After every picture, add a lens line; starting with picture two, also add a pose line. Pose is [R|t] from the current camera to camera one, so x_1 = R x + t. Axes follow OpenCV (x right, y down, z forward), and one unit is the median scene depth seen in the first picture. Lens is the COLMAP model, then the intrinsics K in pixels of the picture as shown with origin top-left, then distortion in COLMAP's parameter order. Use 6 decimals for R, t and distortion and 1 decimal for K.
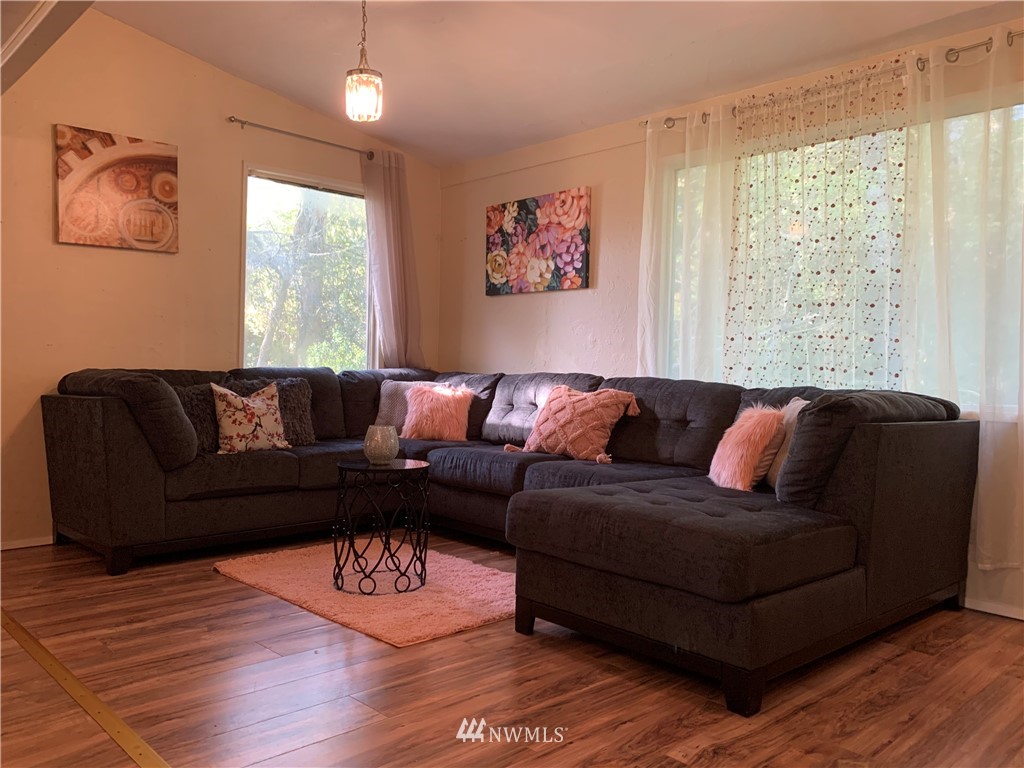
lens RADIAL K [[793.9, 0, 513.3], [0, 793.9, 387.1], [0, 0, 1]] dist [0.025797, -0.012380]
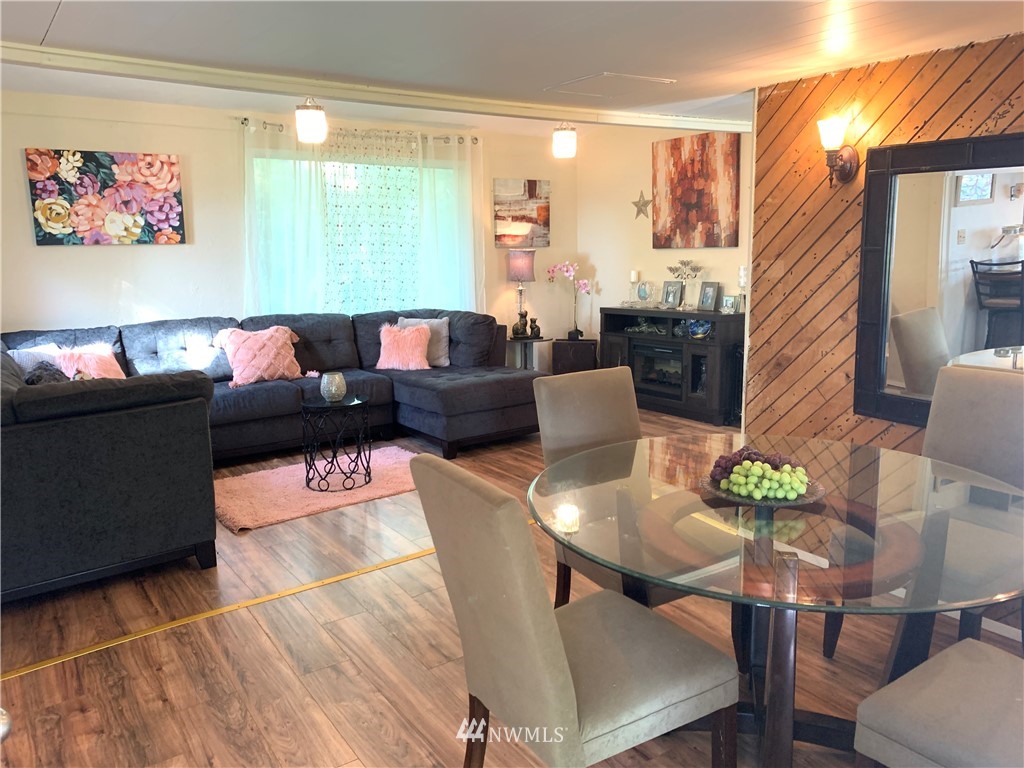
lens RADIAL K [[793.9, 0, 513.3], [0, 793.9, 381.7], [0, 0, 1]] dist [0.025797, -0.012380]
pose [[0.152082, -0.185825, 0.970742, -0.984703], [0.048199, 0.982393, 0.180504, -0.109670], [-0.987192, 0.019337, 0.158361, 0.322621]]
